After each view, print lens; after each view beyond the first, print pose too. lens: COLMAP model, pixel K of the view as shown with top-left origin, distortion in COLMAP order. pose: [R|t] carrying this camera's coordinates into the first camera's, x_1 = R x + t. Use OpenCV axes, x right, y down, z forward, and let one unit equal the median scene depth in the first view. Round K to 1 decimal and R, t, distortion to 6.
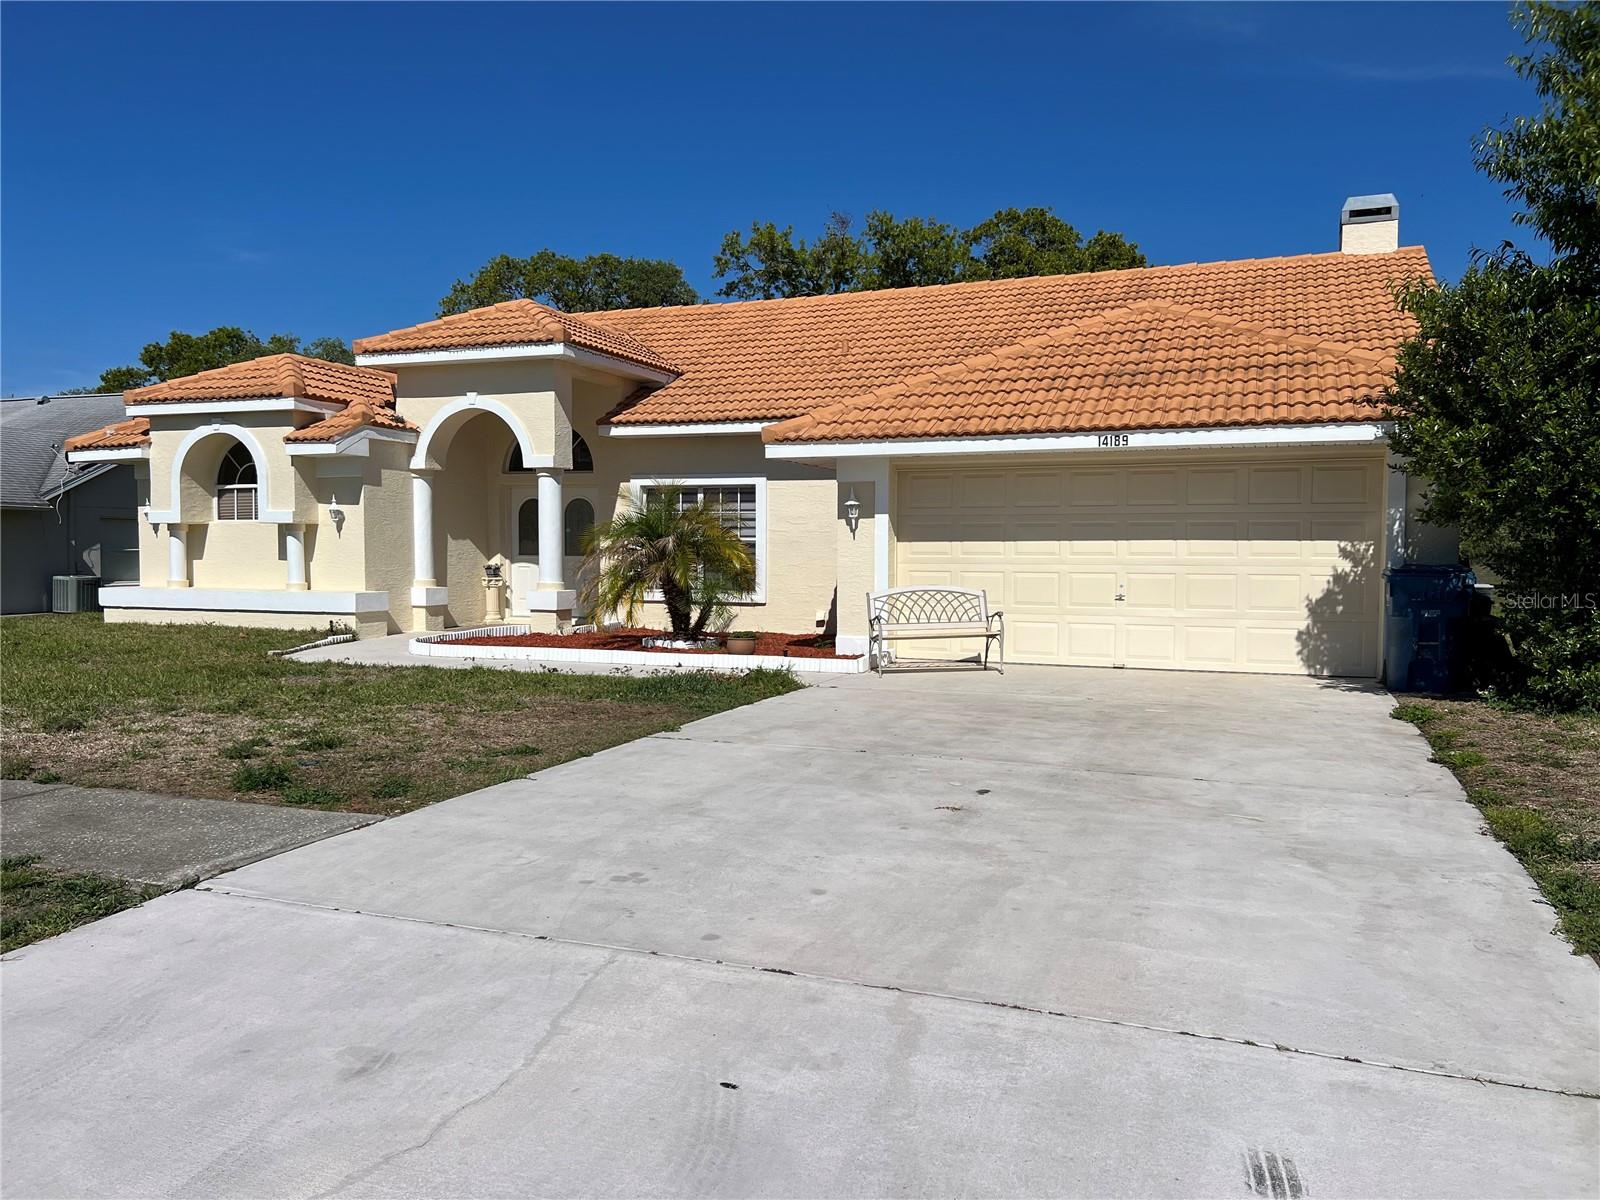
lens RADIAL K [[1198.6, 0, 808.6], [0, 1198.6, 606.9], [0, 0, 1]] dist [0.059847, -0.075153]
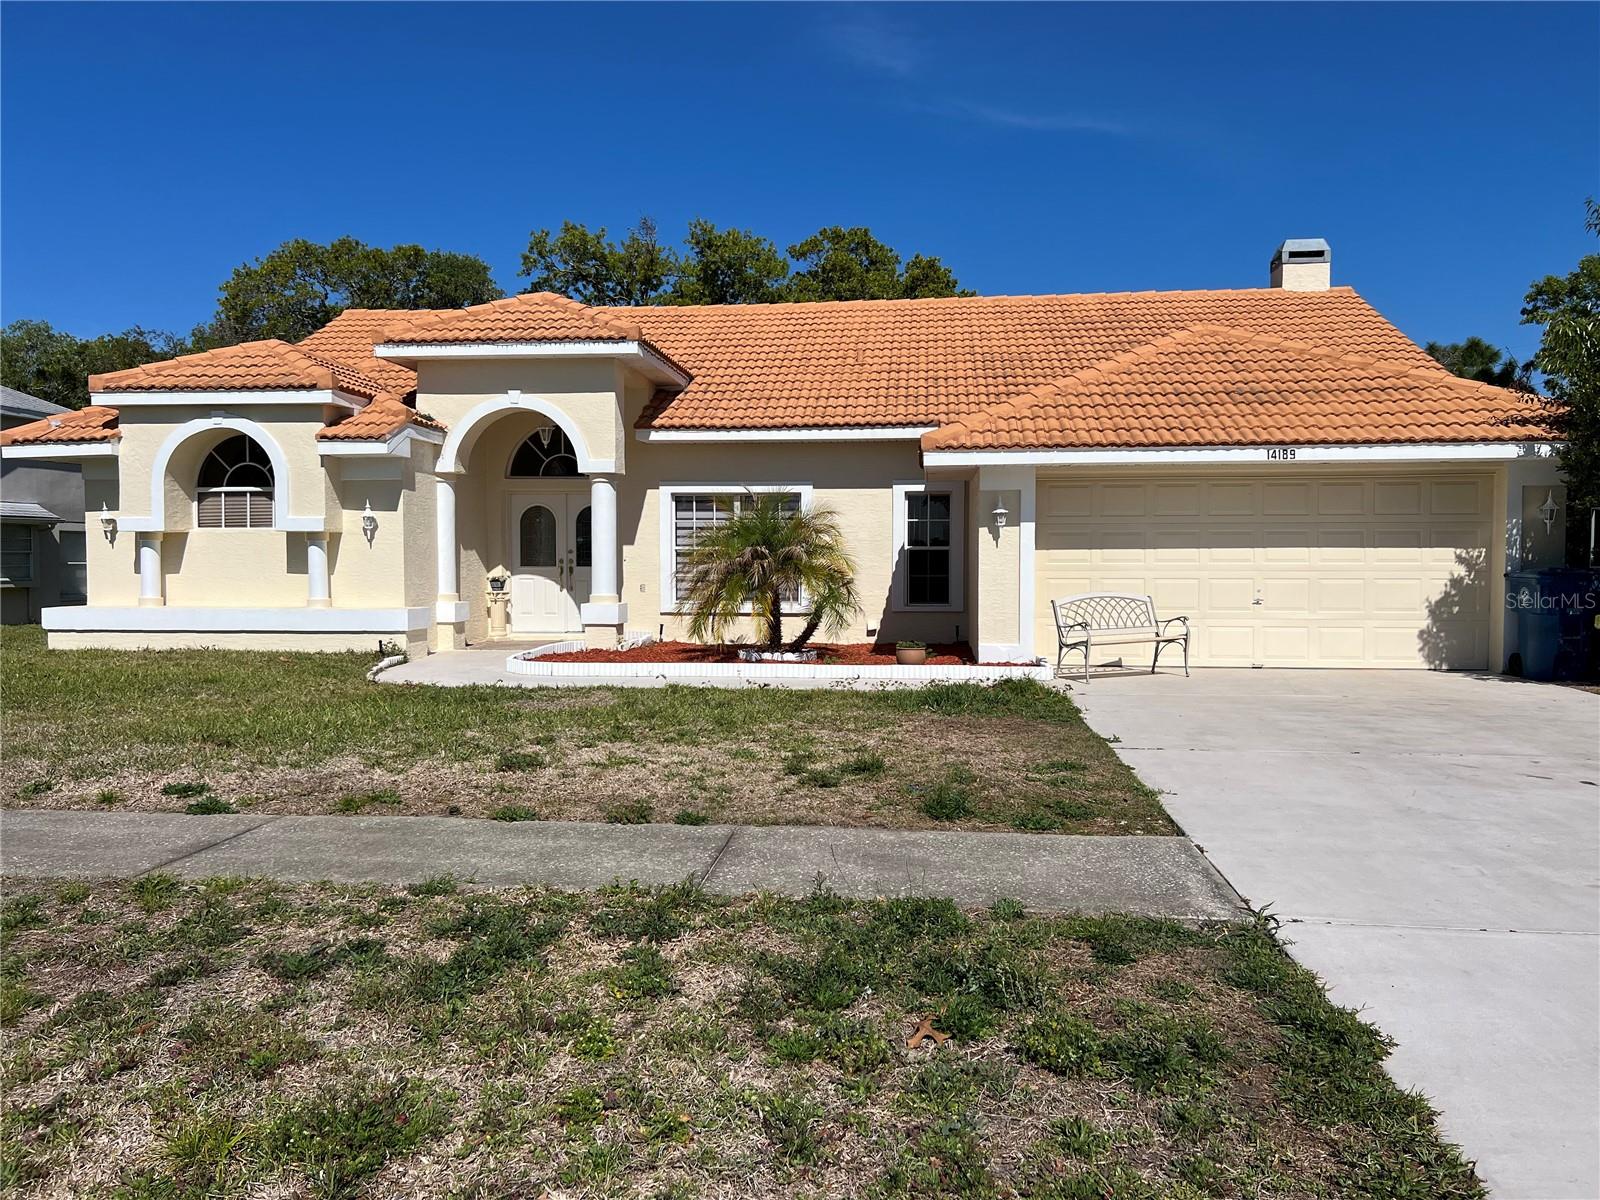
lens RADIAL K [[1198.6, 0, 800.0], [0, 1198.6, 598.0], [0, 0, 1]] dist [0.059847, -0.075153]
pose [[0.966889, -0.012518, 0.254891, -0.311449], [0.016667, 0.999761, -0.014125, -0.002063], [-0.254653, 0.017906, 0.966867, 0.055689]]
